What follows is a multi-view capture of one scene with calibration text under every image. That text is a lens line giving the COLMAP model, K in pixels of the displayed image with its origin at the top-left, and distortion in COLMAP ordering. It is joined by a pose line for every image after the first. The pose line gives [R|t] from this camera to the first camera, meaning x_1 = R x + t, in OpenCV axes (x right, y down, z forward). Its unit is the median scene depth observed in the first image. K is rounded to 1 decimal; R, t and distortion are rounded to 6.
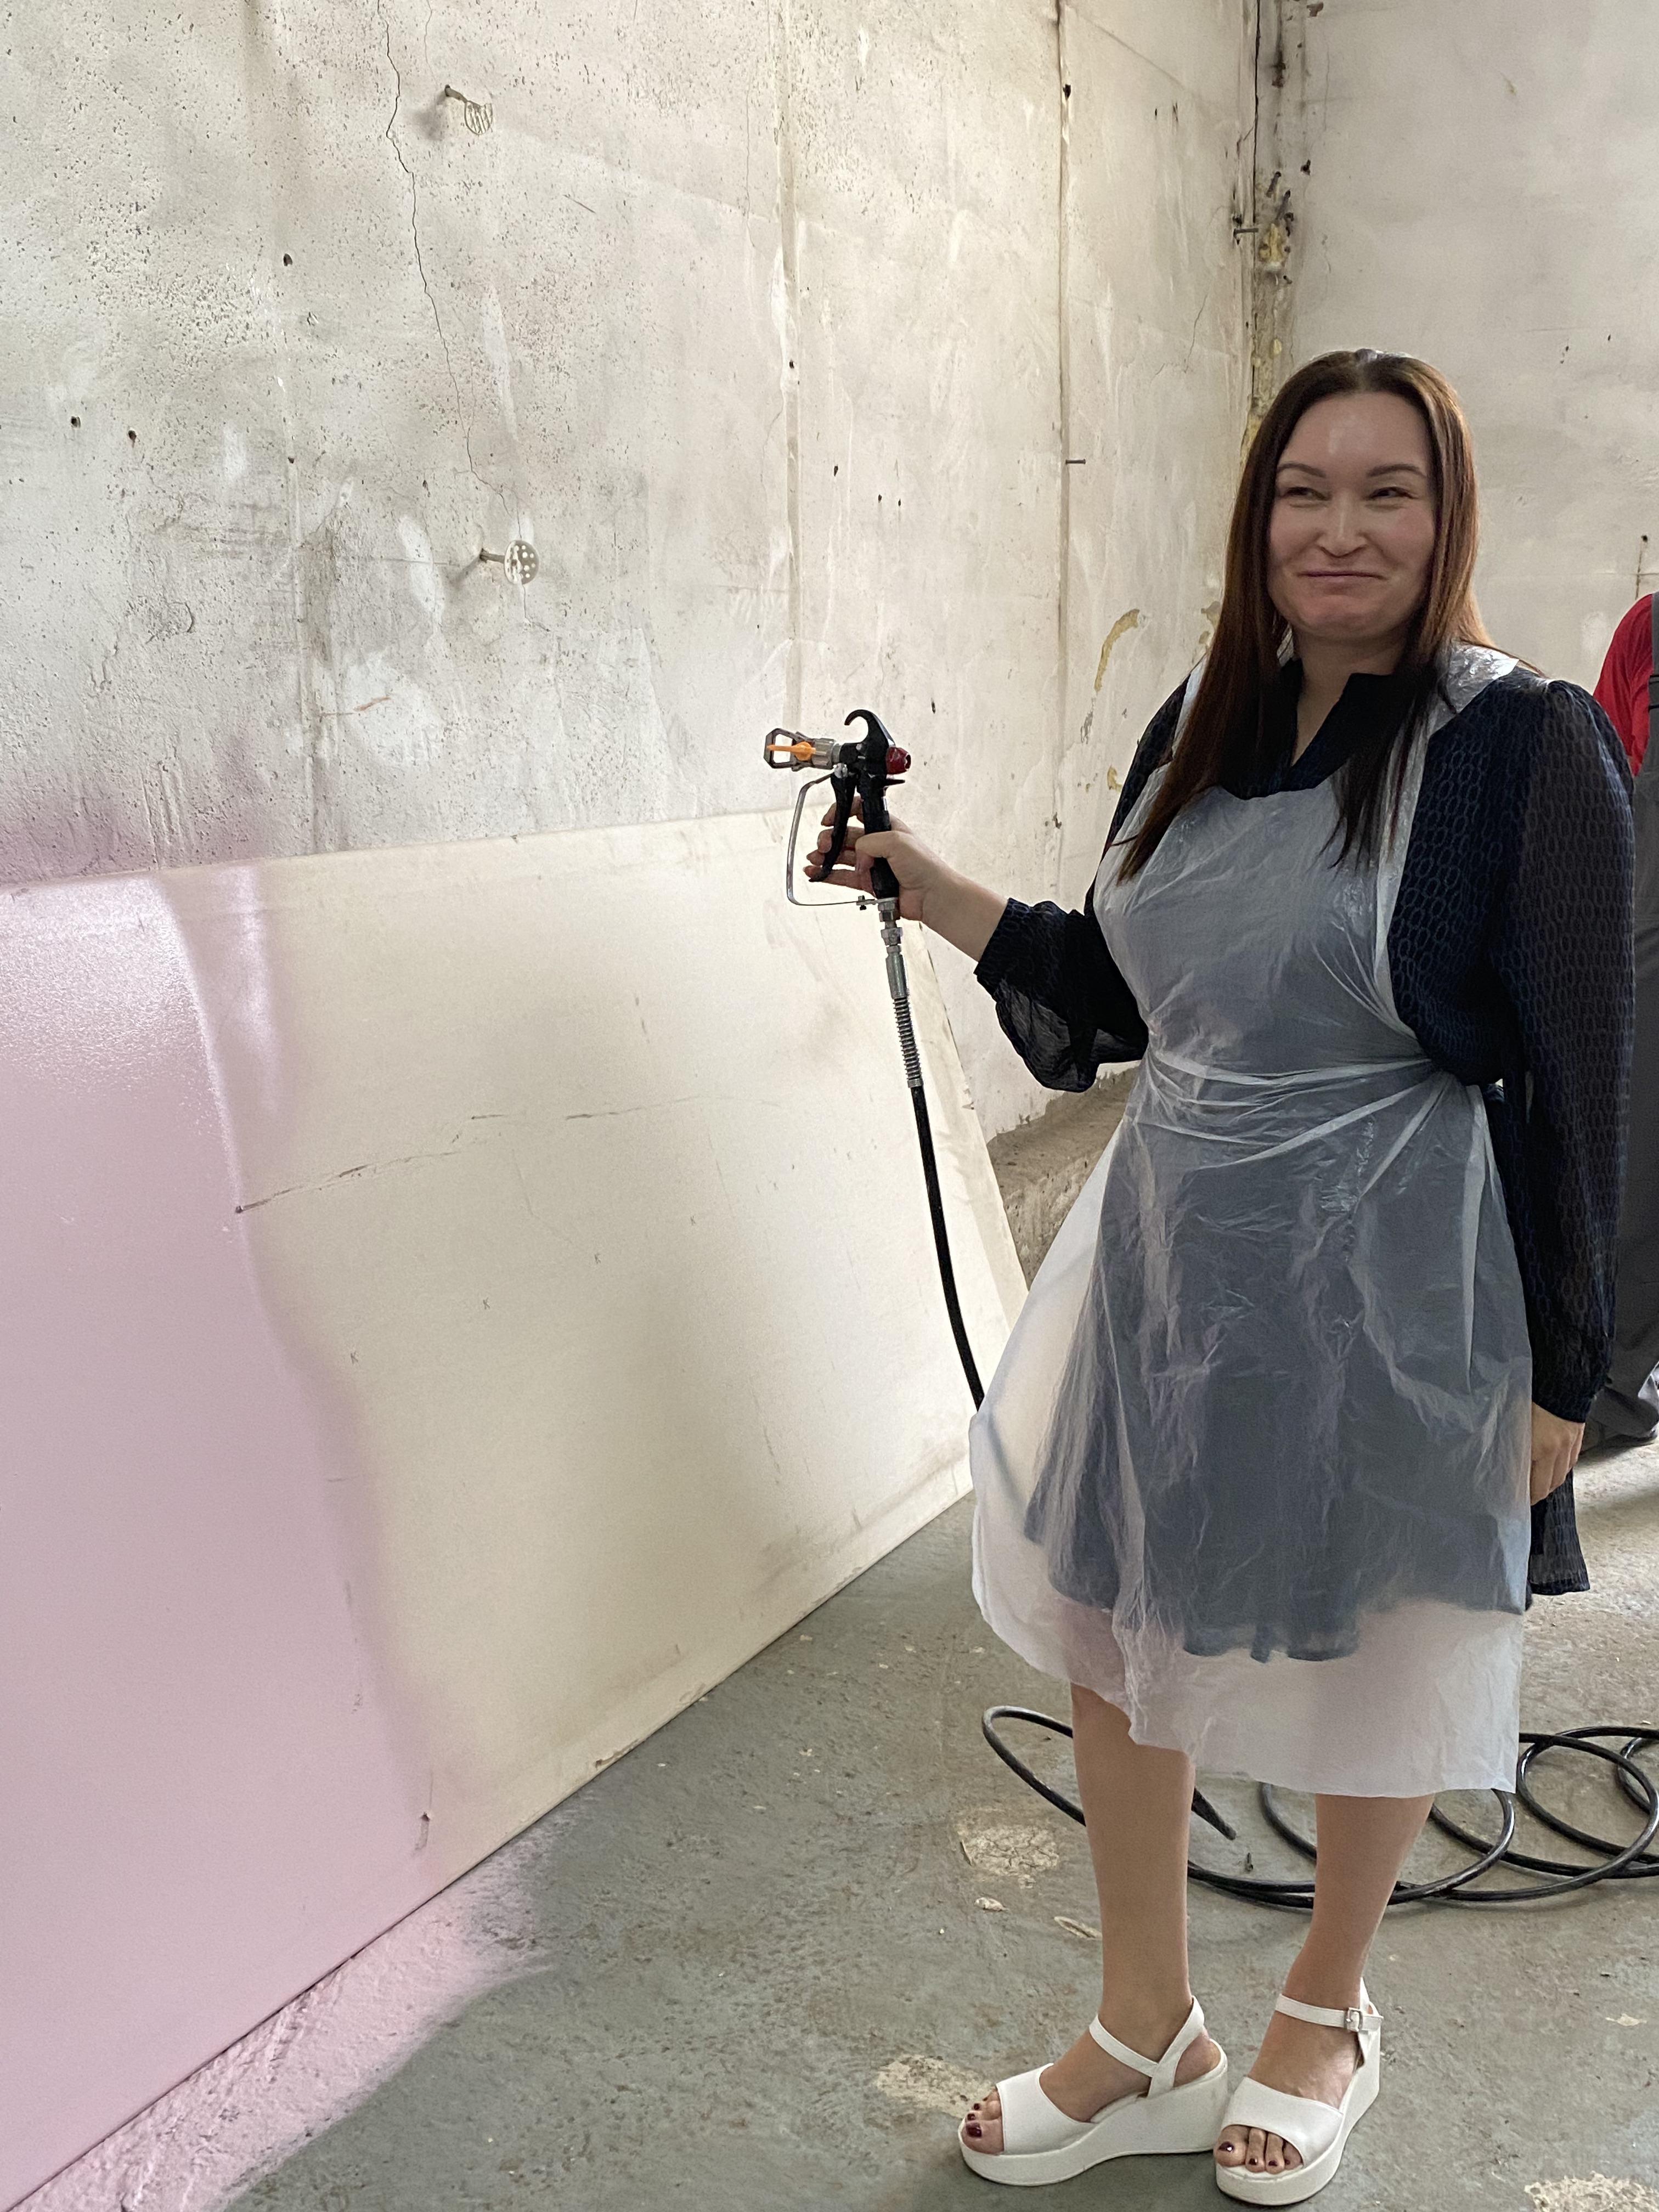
lens RADIAL K [[2216.3, 0, 821.2], [0, 2216.3, 1096.5], [0, 0, 1]] dist [-0.006668, 0.000000]
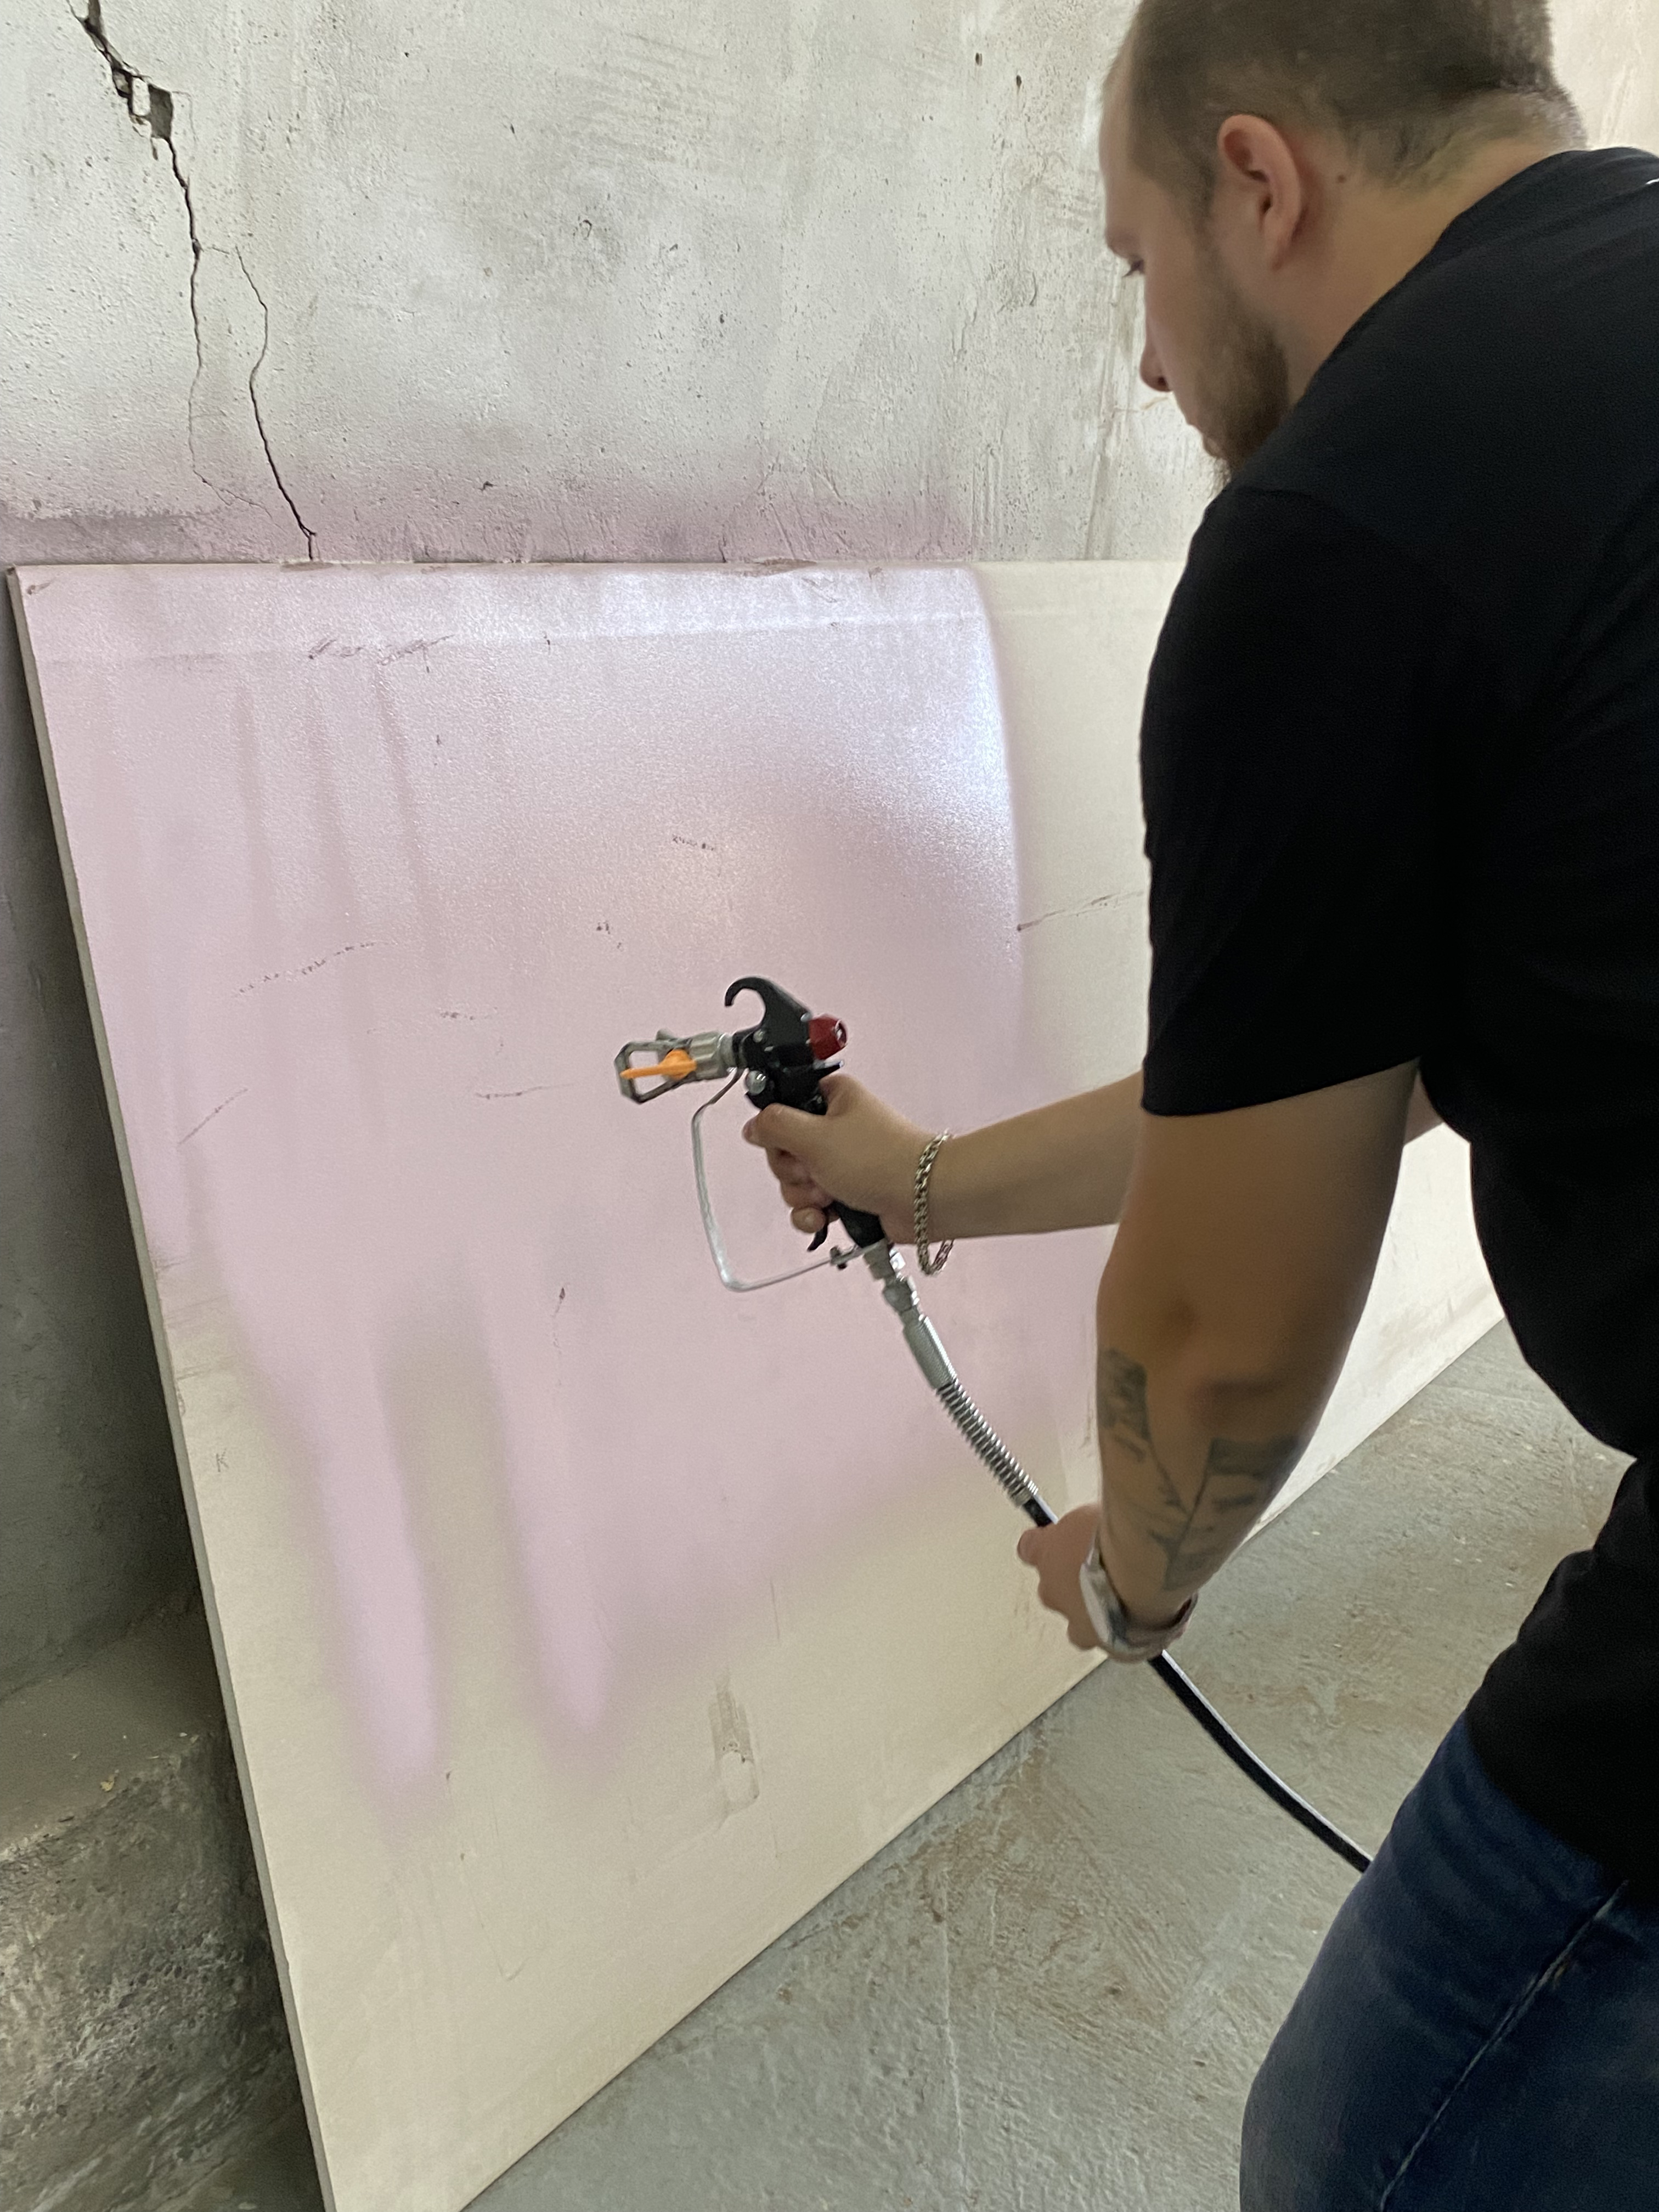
lens RADIAL K [[2216.3, 0, 840.5], [0, 2216.3, 1081.1], [0, 0, 1]] dist [-0.006668, 0.000000]
pose [[0.991988, 0.112275, -0.057920, -0.239093], [-0.105891, 0.988978, 0.103490, 0.022968], [0.068901, -0.096528, 0.992943, 0.029343]]
